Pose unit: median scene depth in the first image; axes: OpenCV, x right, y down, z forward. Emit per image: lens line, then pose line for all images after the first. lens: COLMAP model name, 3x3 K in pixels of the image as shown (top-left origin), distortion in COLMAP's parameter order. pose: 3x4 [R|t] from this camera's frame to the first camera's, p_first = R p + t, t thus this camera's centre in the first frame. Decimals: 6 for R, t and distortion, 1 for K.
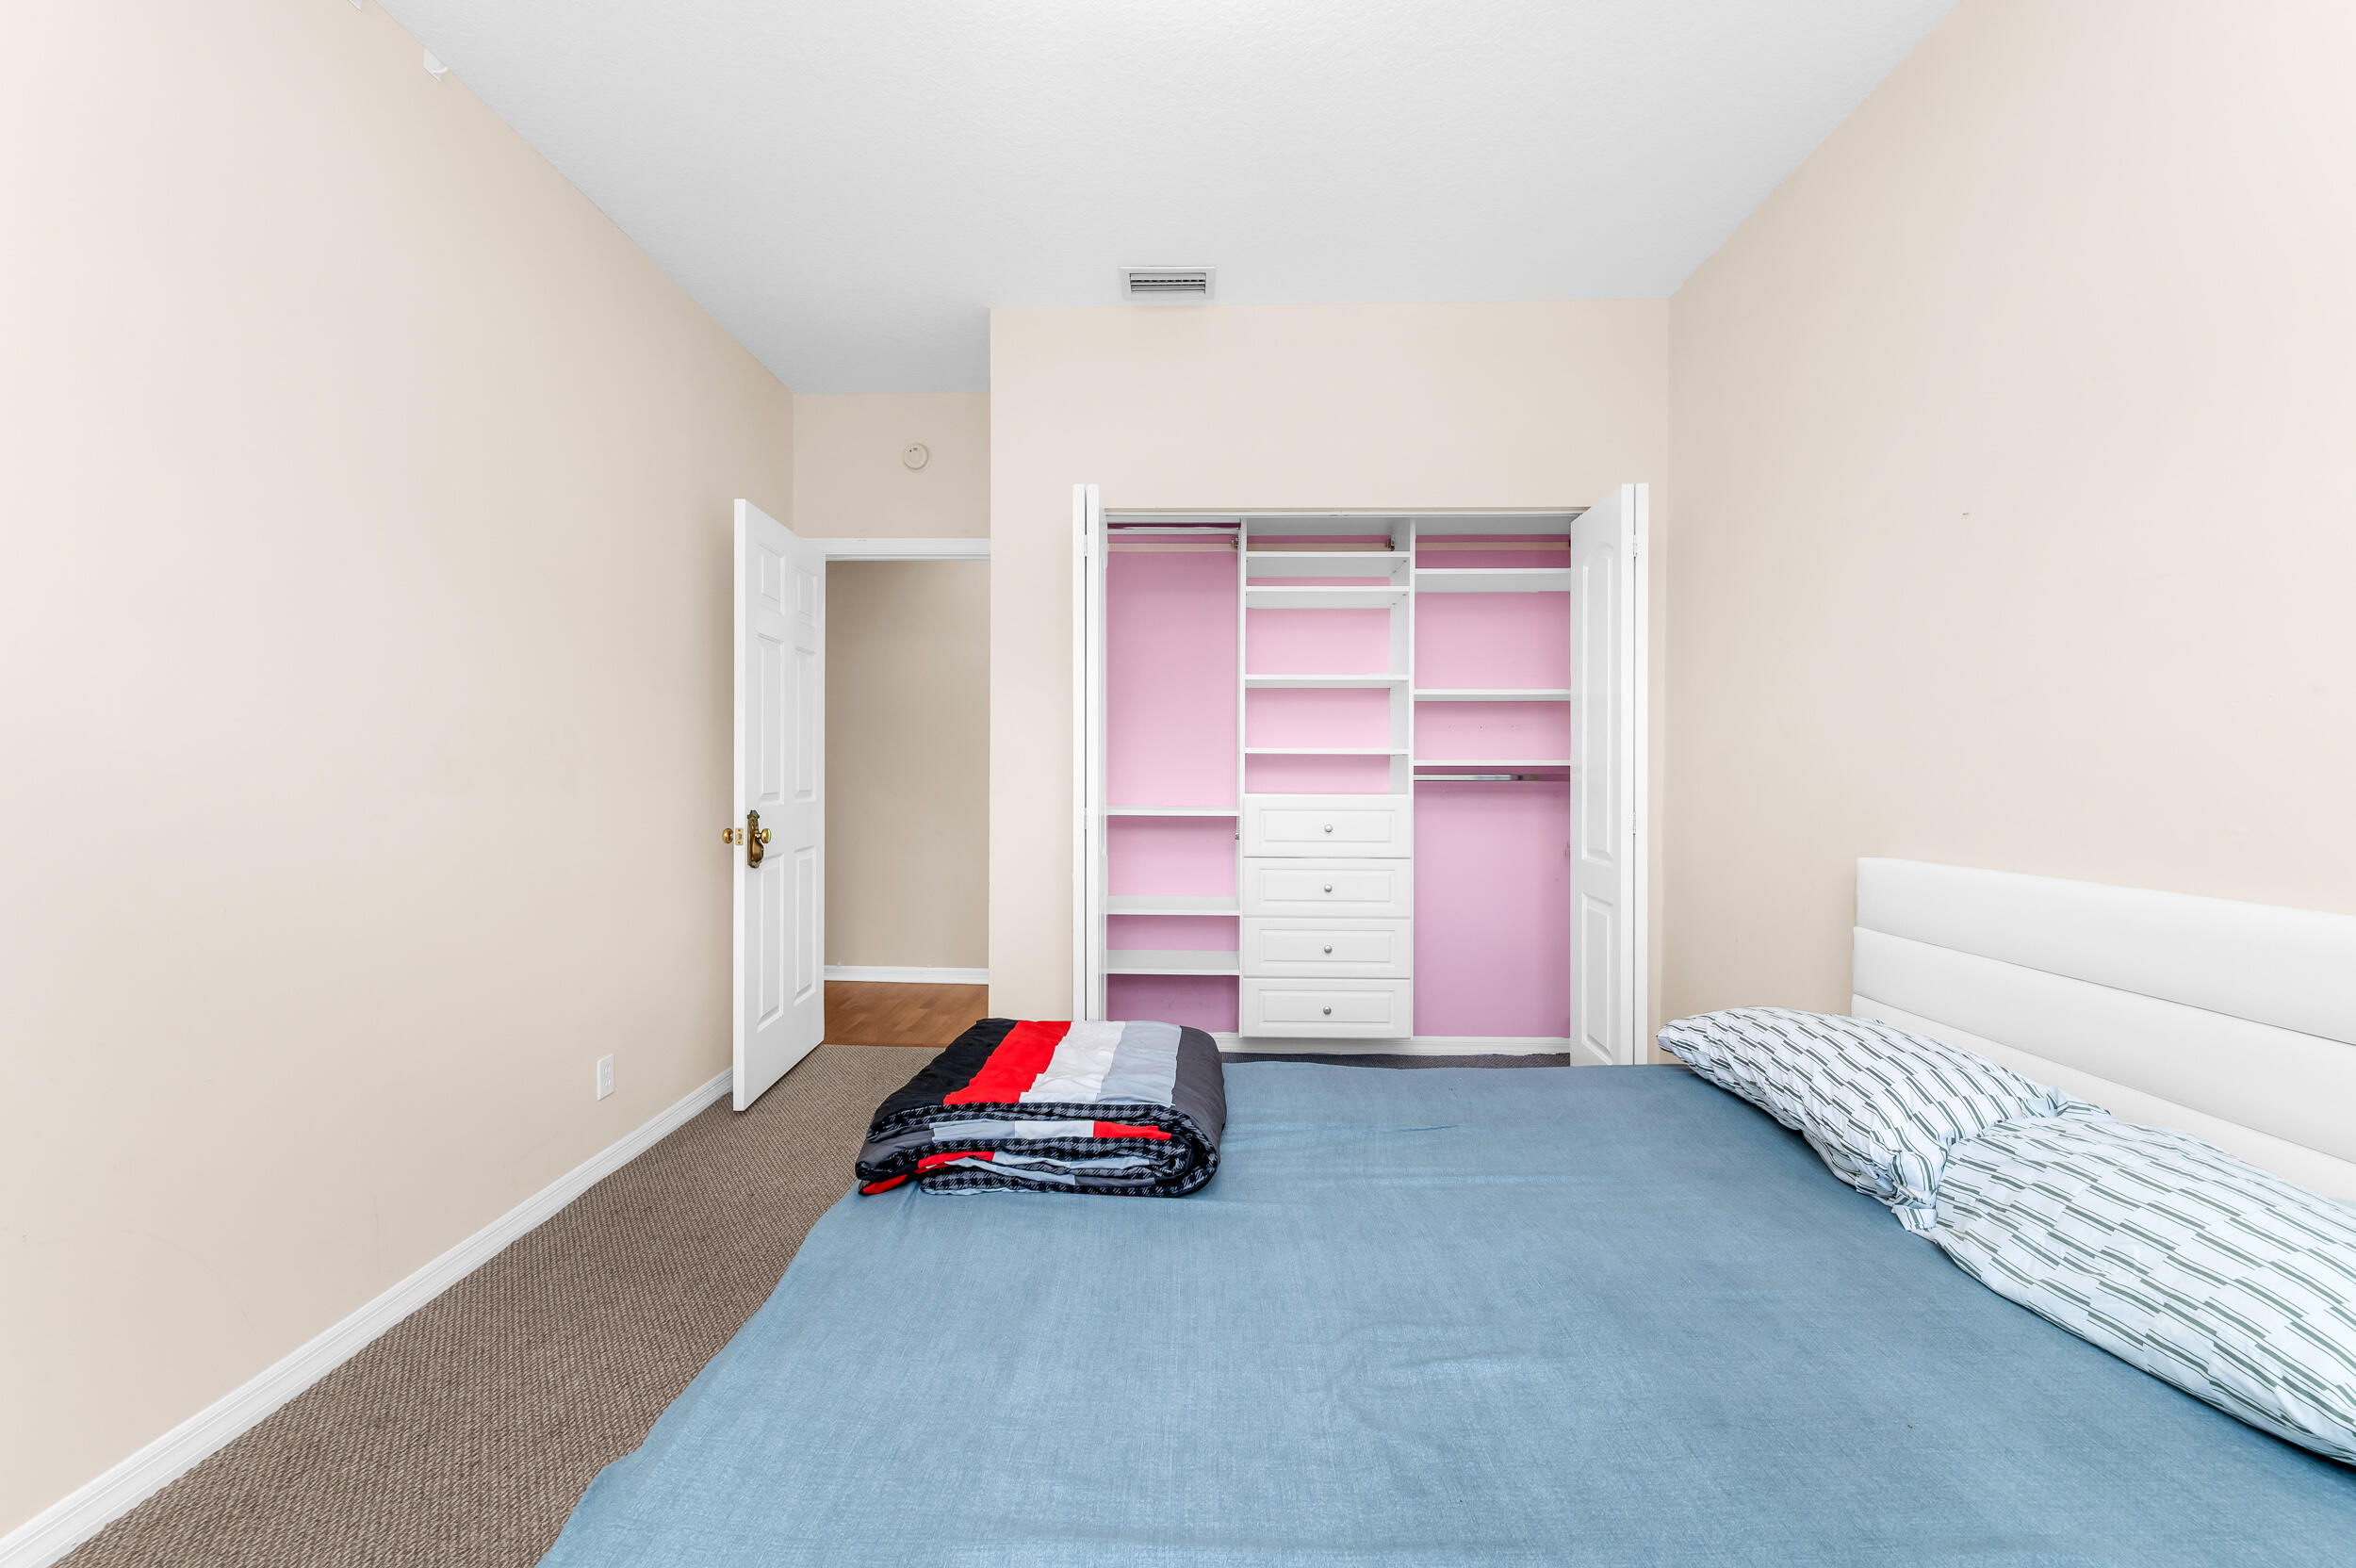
lens RADIAL K [[1027.7, 0, 1176.9], [0, 1027.7, 778.7], [0, 0, 1]] dist [0.000035, -0.000001]
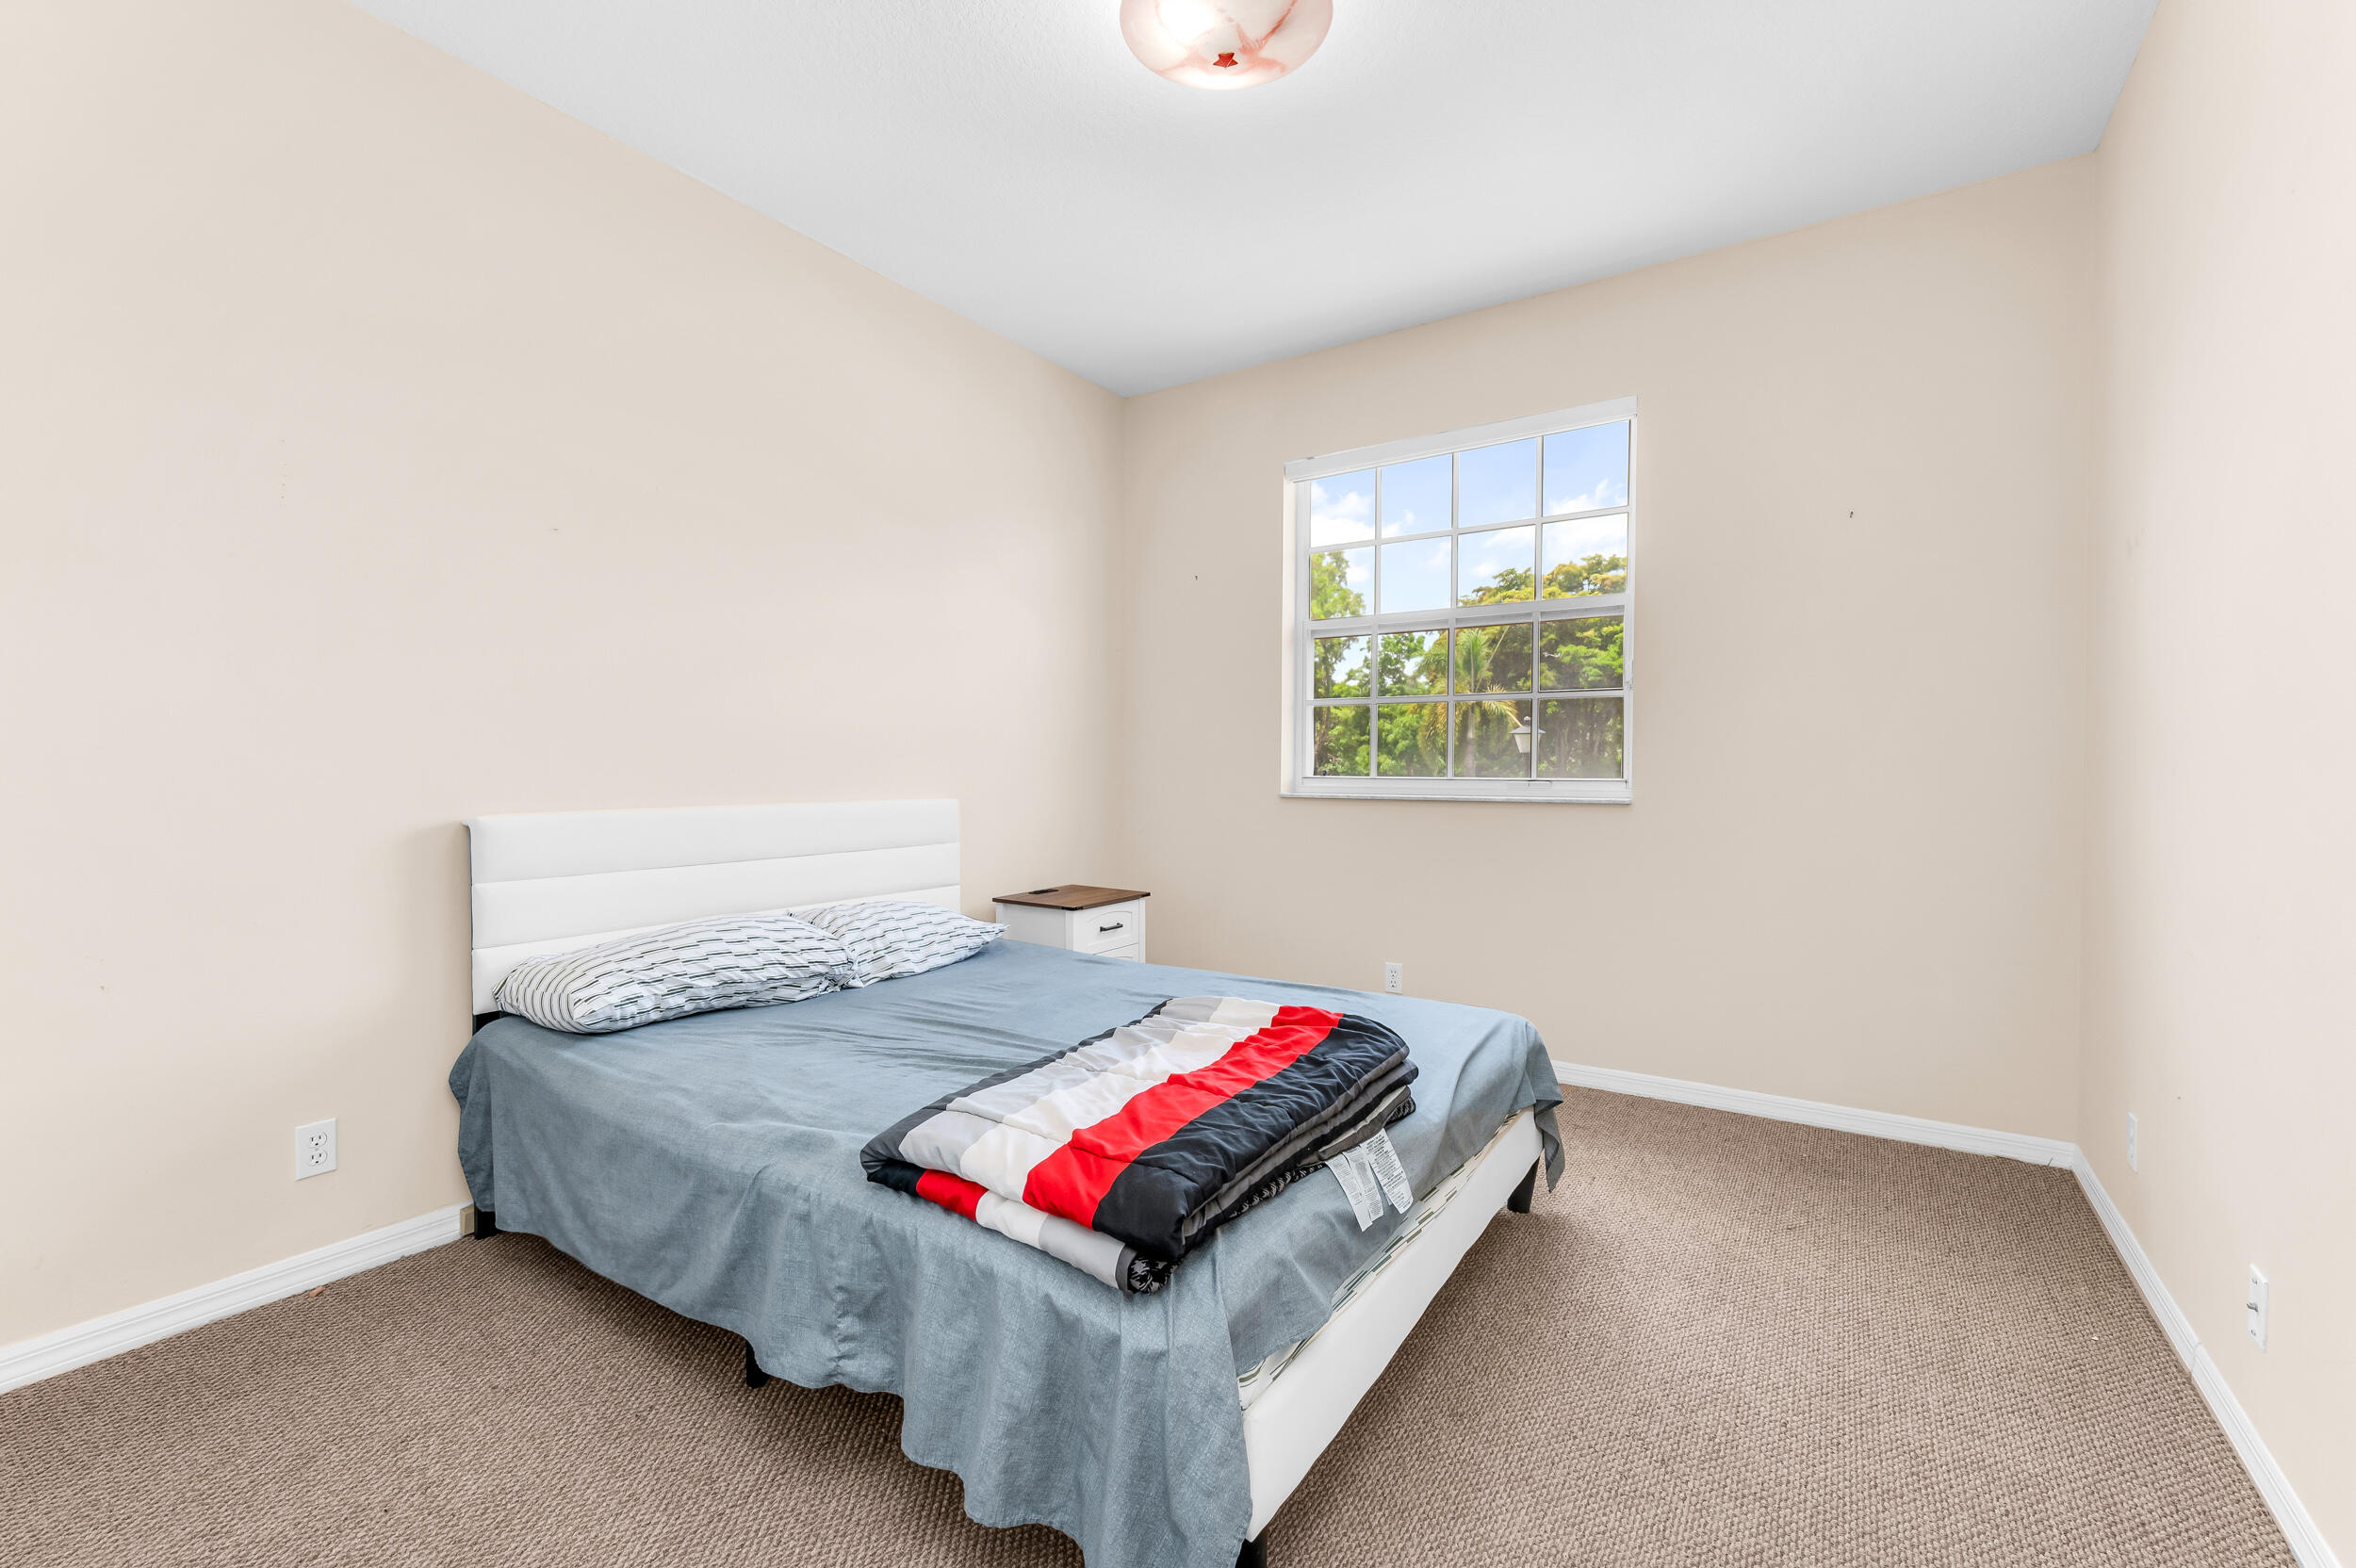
lens RADIAL K [[1027.7, 0, 1177.7], [0, 1027.7, 778.3], [0, 0, 1]] dist [0.000035, -0.000001]
pose [[-0.860277, -0.010412, 0.509720, -0.543155], [0.001784, 0.999724, 0.023433, 0.014157], [-0.509824, 0.021068, -0.860021, 1.729212]]
